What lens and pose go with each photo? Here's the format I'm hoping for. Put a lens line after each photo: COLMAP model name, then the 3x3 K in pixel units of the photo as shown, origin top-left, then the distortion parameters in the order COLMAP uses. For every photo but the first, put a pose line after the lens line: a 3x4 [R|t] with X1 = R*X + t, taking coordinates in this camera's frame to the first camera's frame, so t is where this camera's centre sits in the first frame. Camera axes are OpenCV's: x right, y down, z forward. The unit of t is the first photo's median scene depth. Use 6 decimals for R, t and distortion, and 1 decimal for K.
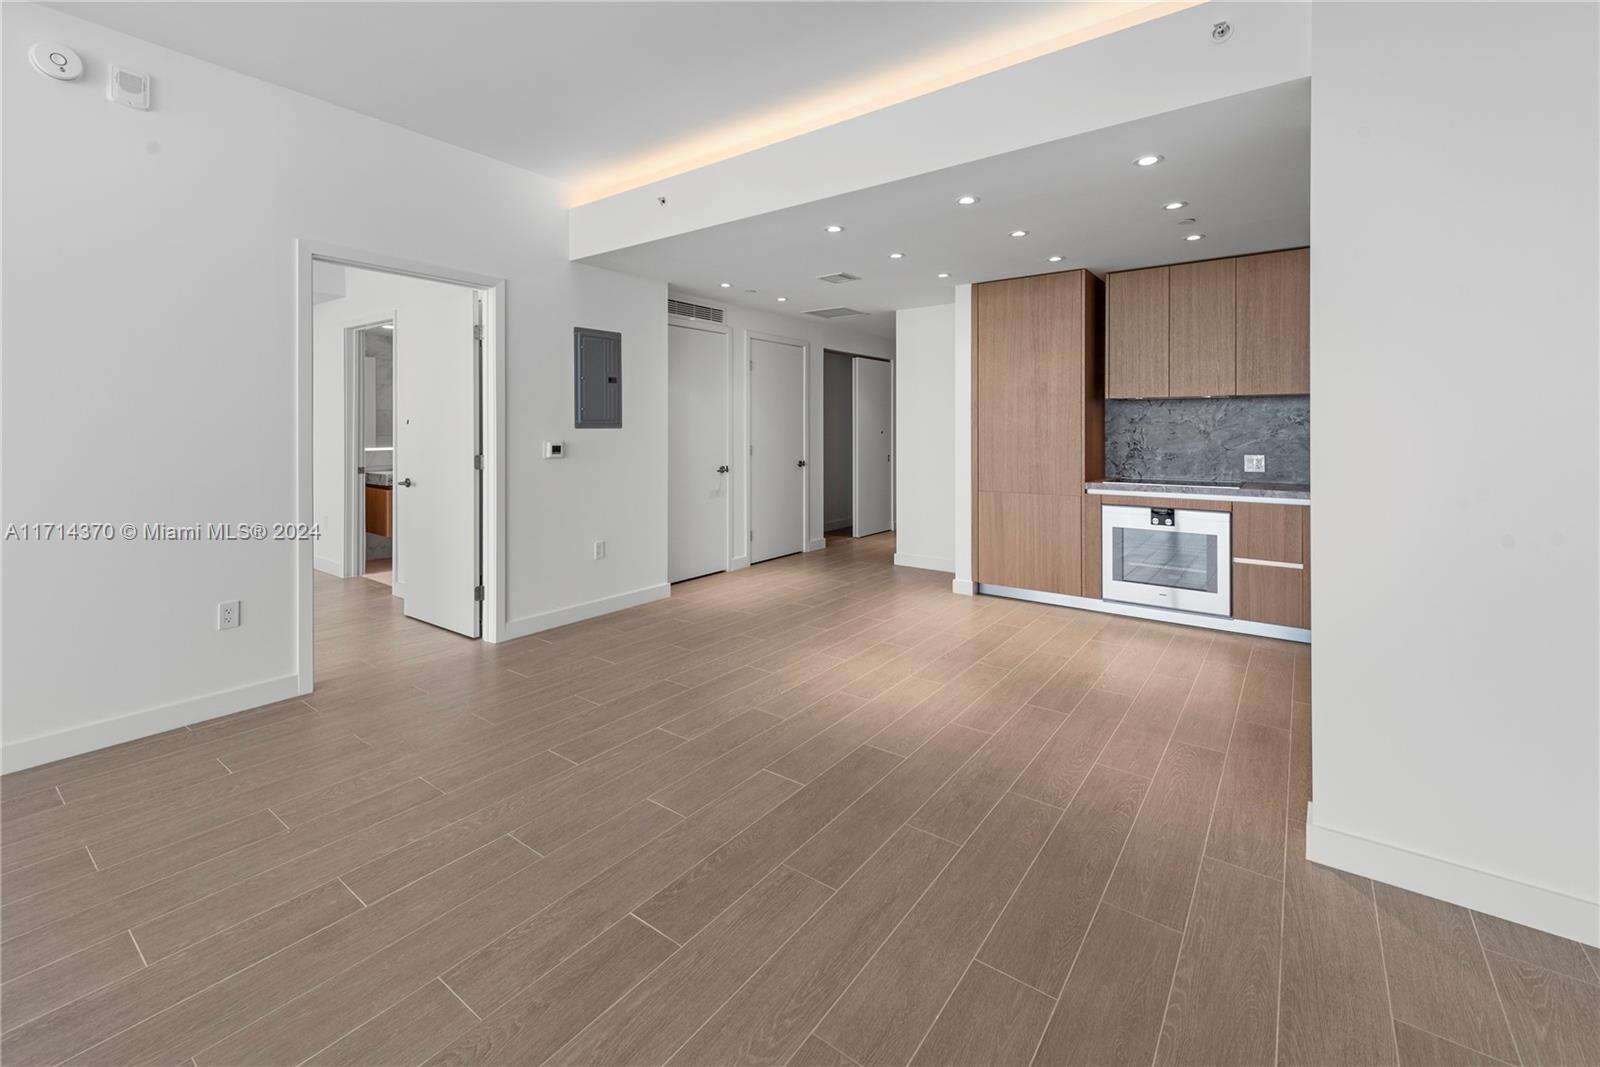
lens RADIAL K [[691.4, 0, 791.1], [0, 691.4, 435.2], [0, 0, 1]] dist [0.012293, 0.000392]
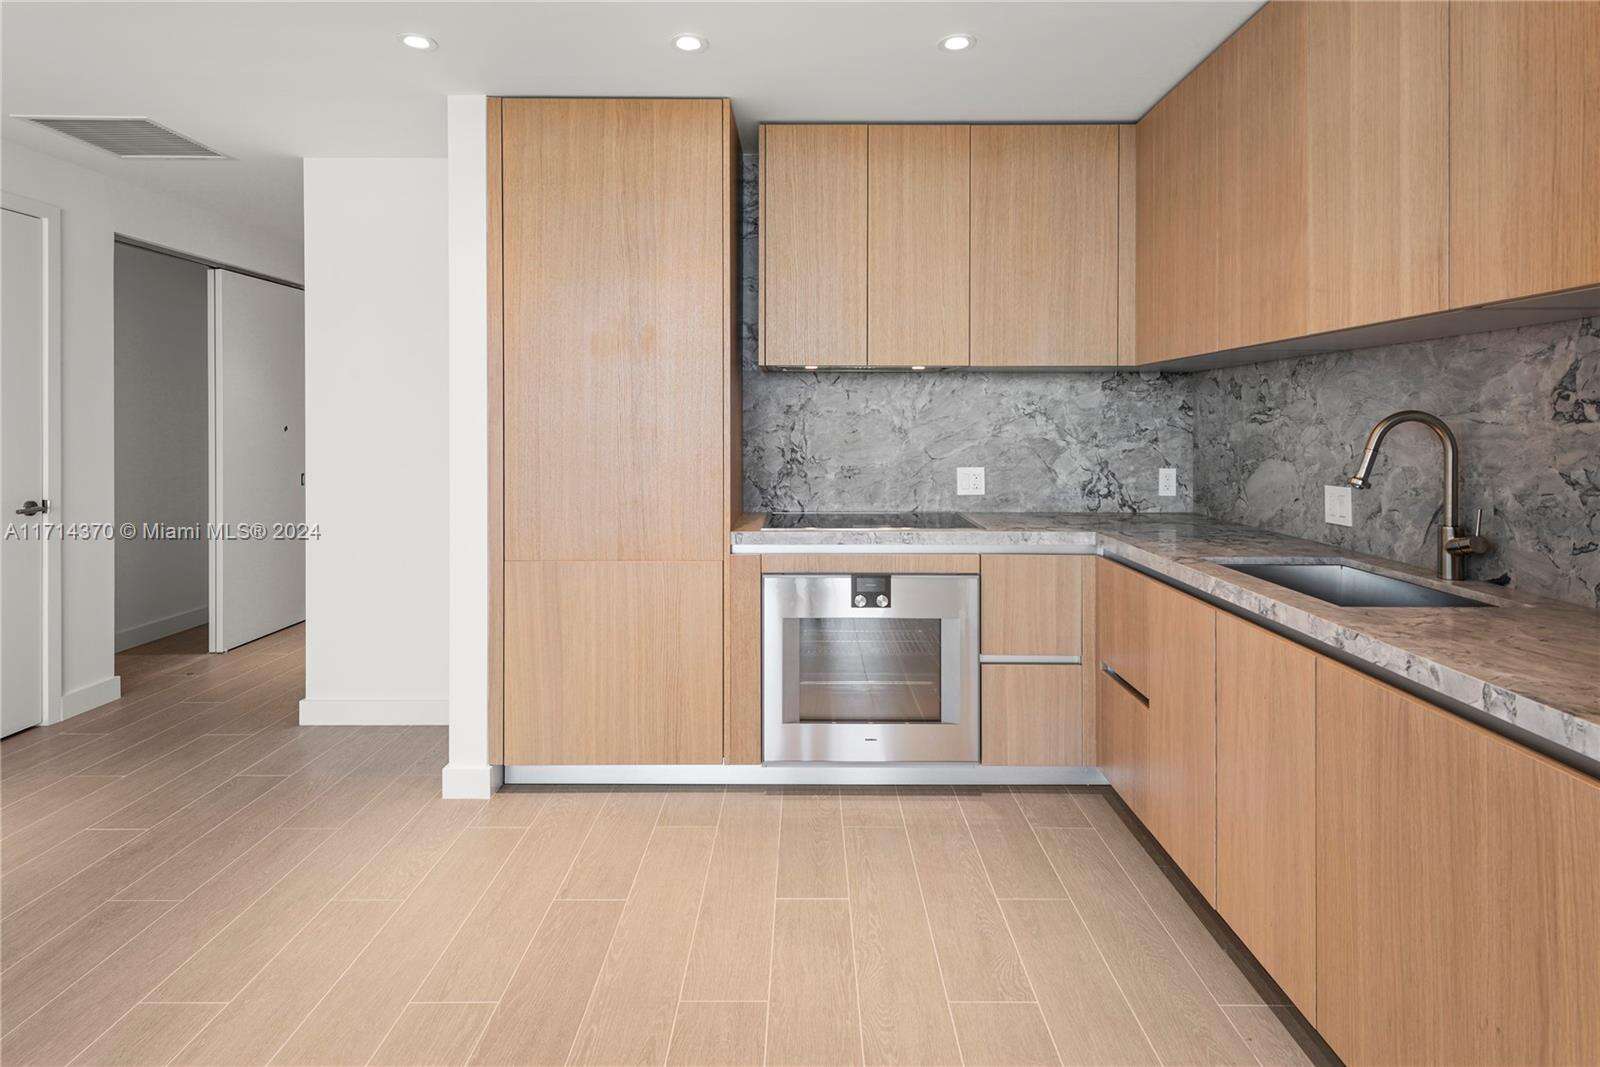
lens RADIAL K [[821.9, 0, 807.5], [0, 821.9, 430.2], [0, 0, 1]] dist [0.014405, -0.002390]
pose [[0.789763, -0.002575, 0.613407, 0.104191], [0.002644, 0.999996, 0.000795, -0.004680], [-0.613407, 0.000994, 0.789767, 0.485912]]
